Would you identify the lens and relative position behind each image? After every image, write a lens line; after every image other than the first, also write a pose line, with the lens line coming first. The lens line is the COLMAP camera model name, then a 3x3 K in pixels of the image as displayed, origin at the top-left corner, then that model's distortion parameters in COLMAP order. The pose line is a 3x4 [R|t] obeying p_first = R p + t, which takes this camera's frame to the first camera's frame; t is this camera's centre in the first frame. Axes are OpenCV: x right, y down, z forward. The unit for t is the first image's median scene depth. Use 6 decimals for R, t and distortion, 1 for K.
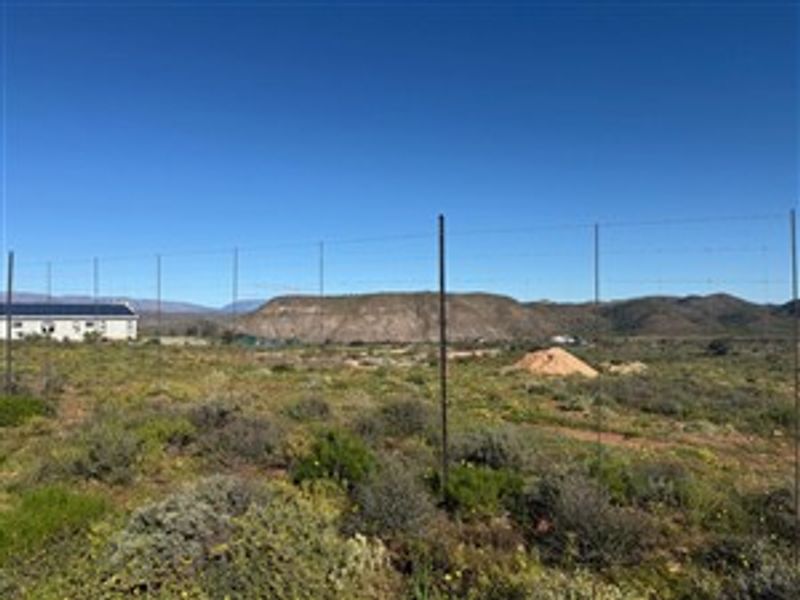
lens RADIAL K [[561.4, 0, 400.0], [0, 561.4, 300.0], [0, 0, 1]] dist [0.092300, -0.114580]
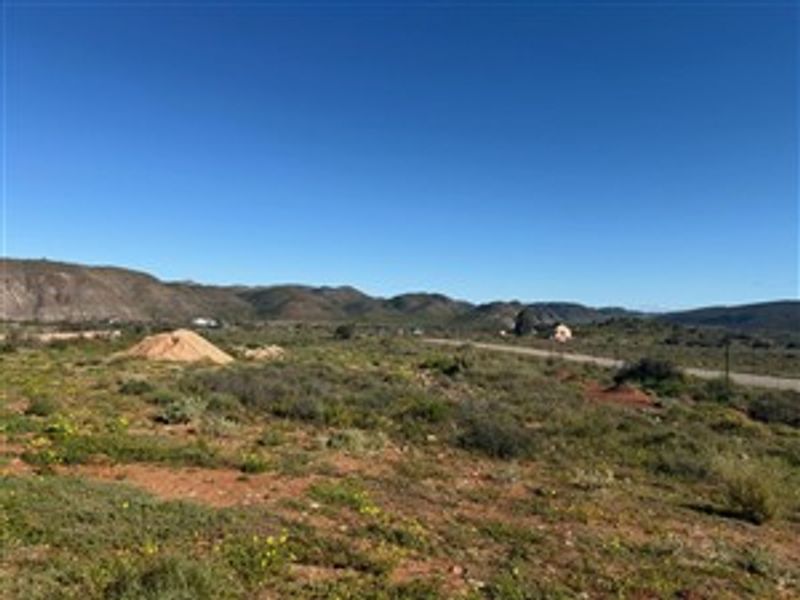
lens RADIAL K [[548.8, 0, 403.1], [0, 548.8, 280.1], [0, 0, 1]] dist [0.079333, -0.096416]
pose [[0.813827, 0.074096, 0.576364, 0.050436], [-0.069638, 0.997125, -0.029858, 0.011798], [-0.576919, -0.015837, 0.816648, 0.119023]]
